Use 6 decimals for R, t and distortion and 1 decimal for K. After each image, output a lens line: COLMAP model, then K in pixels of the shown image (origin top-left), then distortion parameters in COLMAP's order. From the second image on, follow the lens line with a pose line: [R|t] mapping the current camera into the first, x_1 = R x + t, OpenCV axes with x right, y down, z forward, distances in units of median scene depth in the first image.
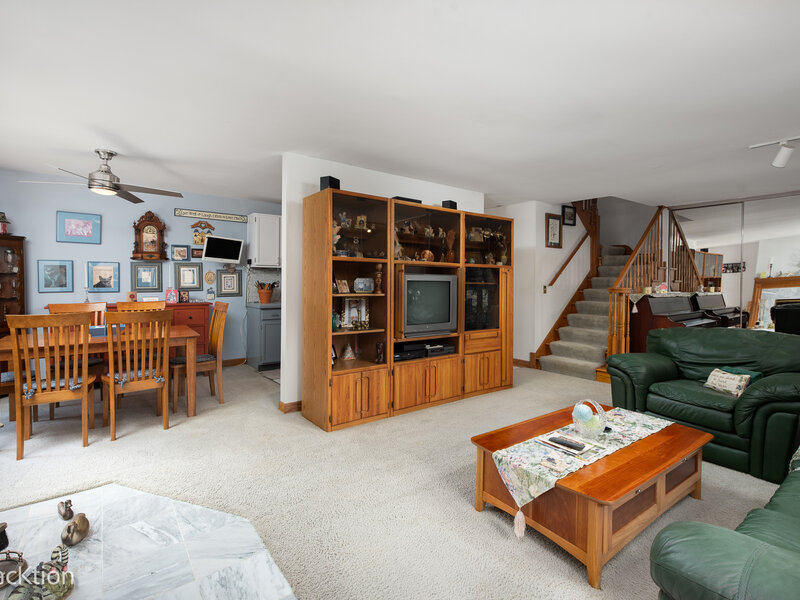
lens RADIAL K [[396.7, 0, 397.9], [0, 396.7, 286.6], [0, 0, 1]] dist [0.000699, -0.000339]
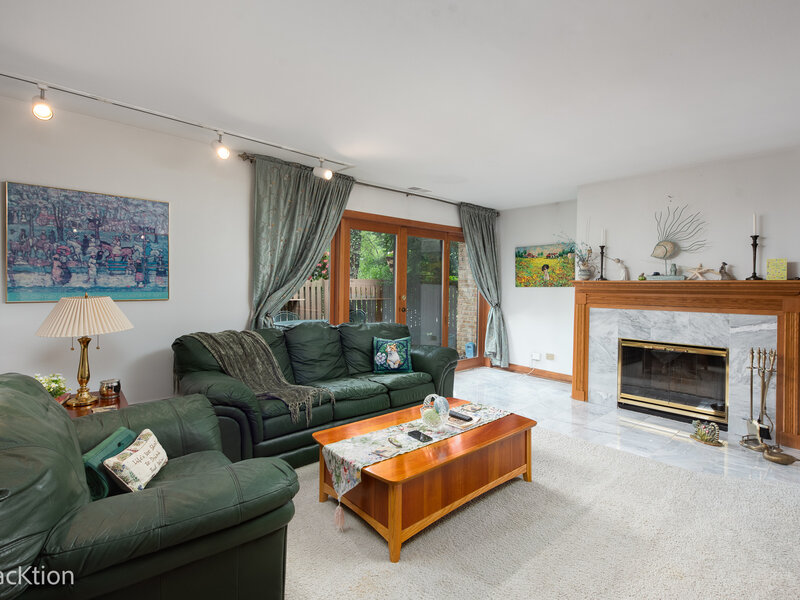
lens RADIAL K [[396.7, 0, 397.9], [0, 396.7, 286.6], [0, 0, 1]] dist [0.000699, -0.000339]
pose [[-0.994964, -0.020280, -0.098162, 0.658495], [-0.021434, 0.999713, 0.010715, -0.017995], [0.097916, 0.012765, -0.995113, 1.954292]]
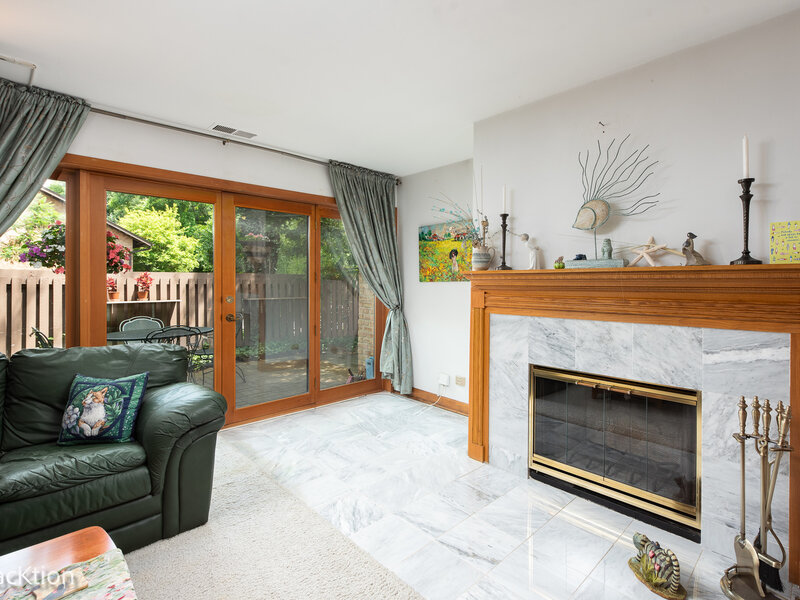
lens RADIAL K [[401.6, 0, 401.7], [0, 401.6, 283.2], [0, 0, 1]] dist [0.001629, -0.000322]
pose [[-0.991945, -0.010636, -0.126225, -0.022531], [-0.012268, 0.999851, 0.012162, -0.020081], [0.126076, 0.013612, -0.991927, 1.324695]]
